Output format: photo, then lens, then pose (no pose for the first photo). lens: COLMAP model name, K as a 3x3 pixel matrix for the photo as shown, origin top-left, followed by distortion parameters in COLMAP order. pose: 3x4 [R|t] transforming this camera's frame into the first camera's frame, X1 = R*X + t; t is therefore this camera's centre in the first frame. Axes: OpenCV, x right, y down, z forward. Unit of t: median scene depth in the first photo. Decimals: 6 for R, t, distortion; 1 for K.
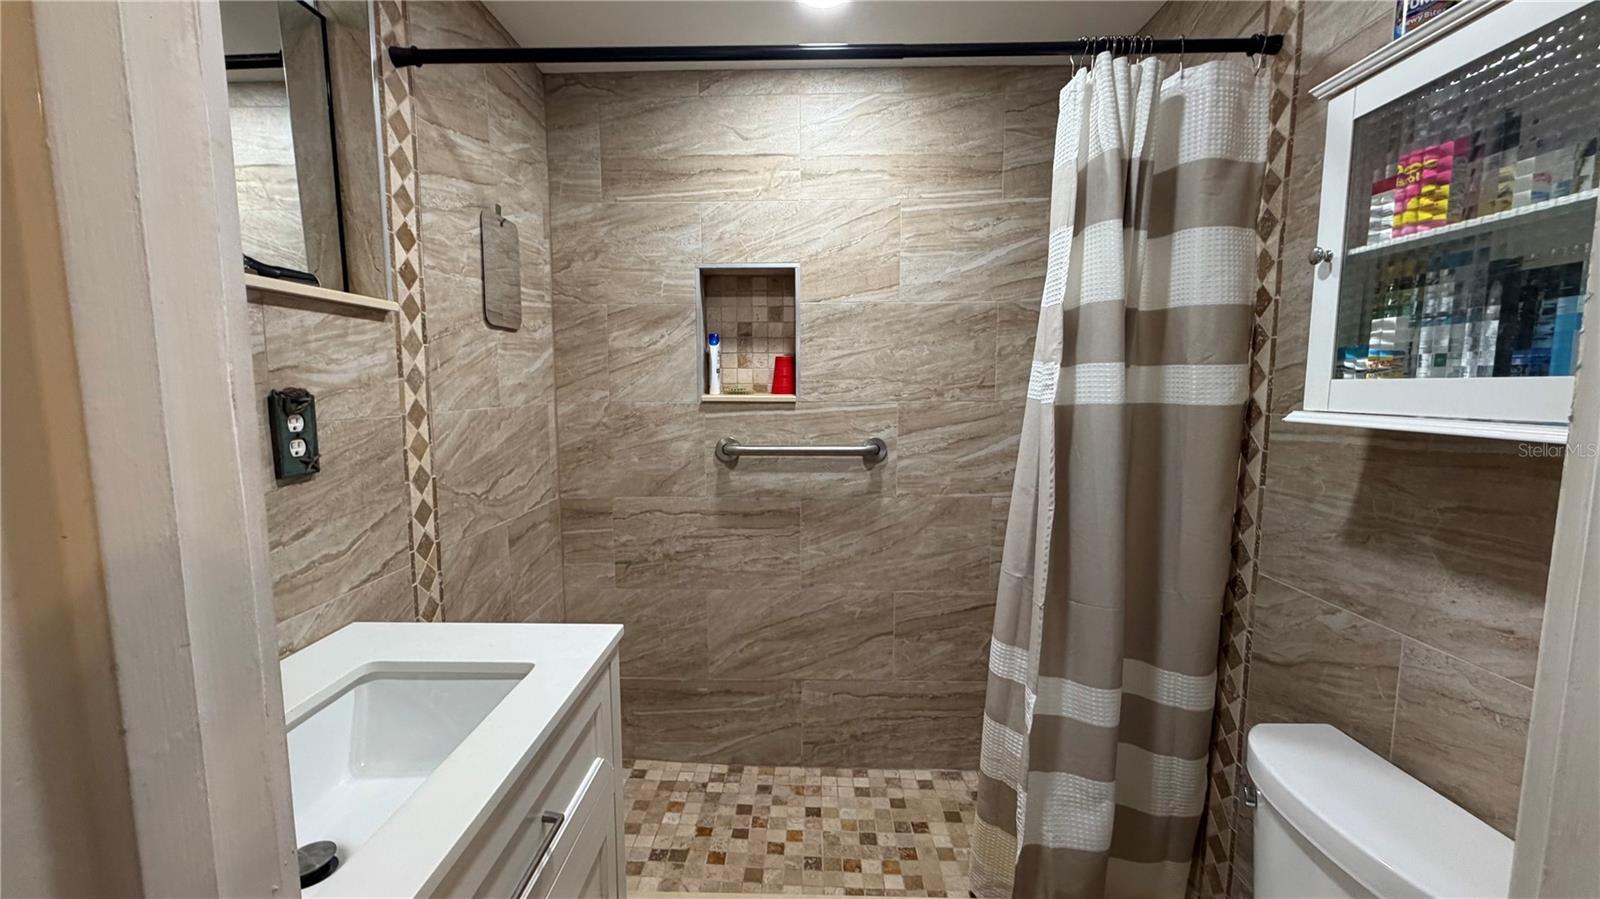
lens RADIAL K [[638.9, 0, 797.0], [0, 638.9, 450.6], [0, 0, 1]] dist [-0.002953, 0.001030]
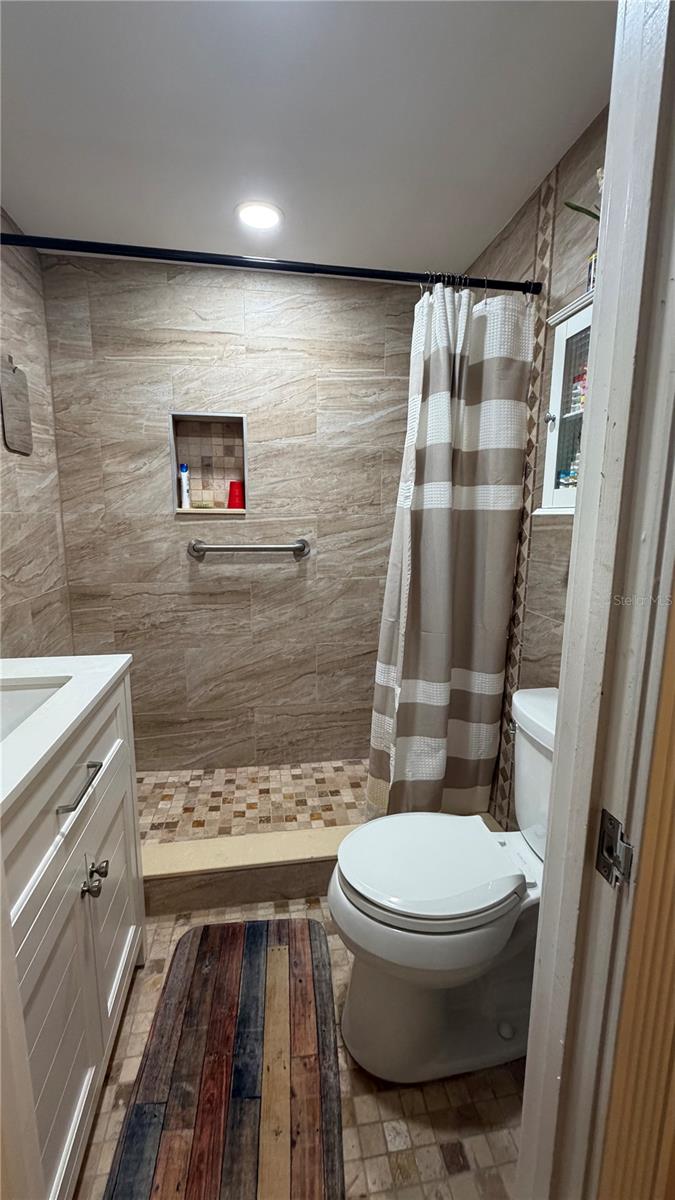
lens RADIAL K [[479.2, 0, 337.9], [0, 479.2, 597.9], [0, 0, 1]] dist [-0.002953, 0.001030]
pose [[0.981965, -0.023441, 0.187602, -0.004825], [0.011299, 0.997787, 0.065529, 0.047266], [-0.188722, -0.062227, 0.980057, -0.104414]]
